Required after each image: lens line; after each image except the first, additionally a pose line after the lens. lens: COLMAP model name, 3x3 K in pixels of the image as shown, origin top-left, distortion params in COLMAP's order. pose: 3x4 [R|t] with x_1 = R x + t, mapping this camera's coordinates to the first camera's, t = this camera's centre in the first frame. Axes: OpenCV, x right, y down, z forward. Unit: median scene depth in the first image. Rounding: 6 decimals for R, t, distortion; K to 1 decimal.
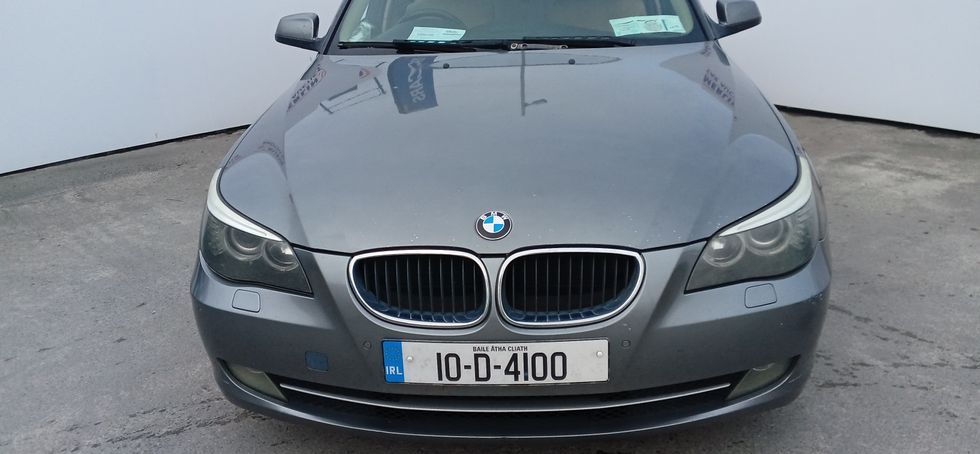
lens RADIAL K [[749.8, 0, 486.3], [0, 749.8, 227.9], [0, 0, 1]] dist [-0.003513, -0.000116]
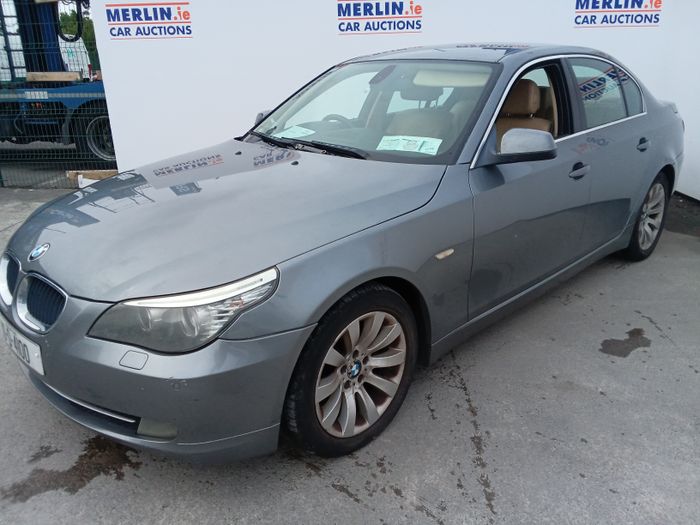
lens RADIAL K [[534.8, 0, 349.2], [0, 534.8, 263.6], [0, 0, 1]] dist [0.015994, 0.003580]
pose [[0.761847, 0.253342, -0.596160, 0.766775], [-0.250443, 0.963976, 0.089600, -0.159032], [0.597384, 0.081043, 0.797850, 0.328697]]
